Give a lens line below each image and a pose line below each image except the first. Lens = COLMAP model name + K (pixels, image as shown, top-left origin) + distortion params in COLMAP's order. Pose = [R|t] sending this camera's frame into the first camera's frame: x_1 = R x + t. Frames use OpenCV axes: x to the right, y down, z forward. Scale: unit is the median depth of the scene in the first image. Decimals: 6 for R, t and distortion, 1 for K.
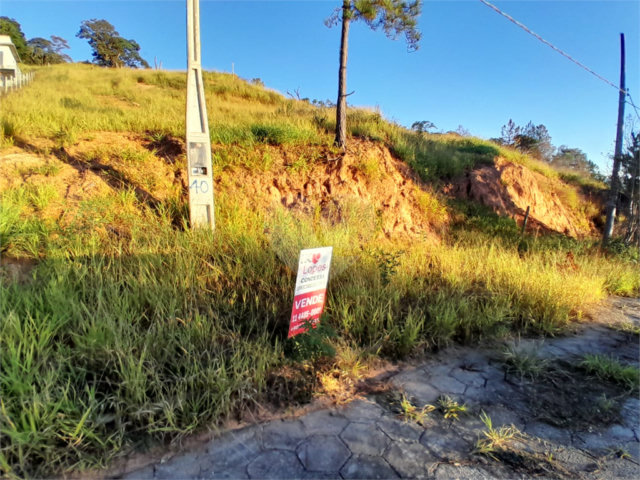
lens RADIAL K [[334.8, 0, 323.9], [0, 334.8, 239.7], [0, 0, 1]] dist [-0.000085, -0.046079]
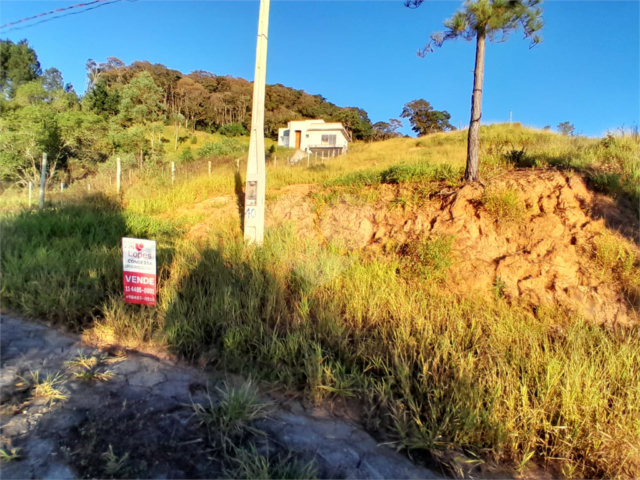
lens RADIAL K [[334.8, 0, 323.9], [0, 334.8, 239.7], [0, 0, 1]] dist [-0.000085, -0.046079]
pose [[0.642120, 0.041091, -0.765502, 0.493205], [-0.165520, 0.982440, -0.086106, 0.006365], [0.748522, 0.181997, 0.637646, 0.229362]]
